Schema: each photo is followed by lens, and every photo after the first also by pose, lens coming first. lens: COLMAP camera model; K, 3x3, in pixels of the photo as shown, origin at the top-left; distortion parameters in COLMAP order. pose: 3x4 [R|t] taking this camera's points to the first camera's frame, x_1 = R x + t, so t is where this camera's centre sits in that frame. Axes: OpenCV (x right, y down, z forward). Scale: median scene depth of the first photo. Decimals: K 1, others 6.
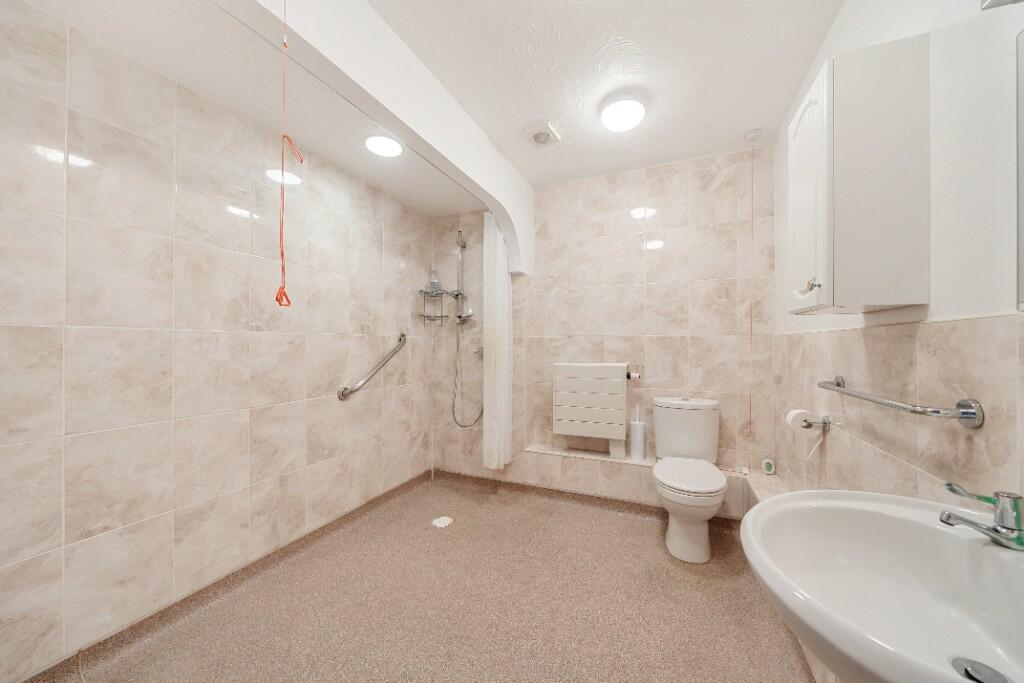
lens RADIAL K [[358.1, 0, 515.3], [0, 358.1, 343.9], [0, 0, 1]] dist [-0.007510, 0.000001]
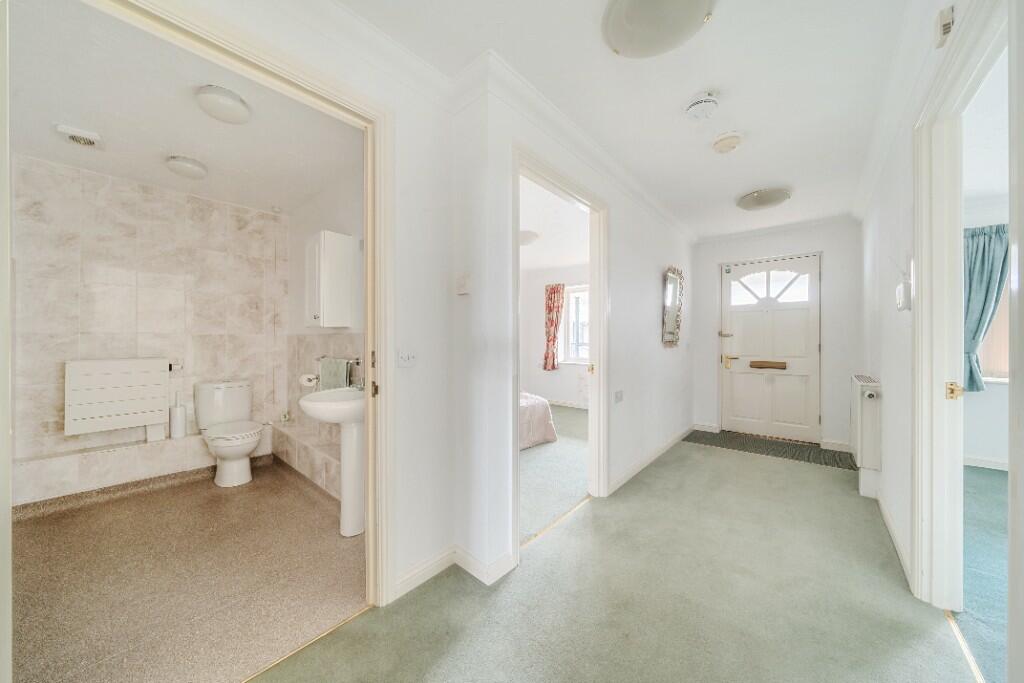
lens RADIAL K [[358.1, 0, 513.6], [0, 358.1, 340.1], [0, 0, 1]] dist [-0.007510, 0.000001]
pose [[0.314787, 0.001566, 0.949161, -0.445728], [-0.000884, 0.999999, -0.001357, -0.000670], [-0.949162, -0.000412, 0.314788, -0.443947]]
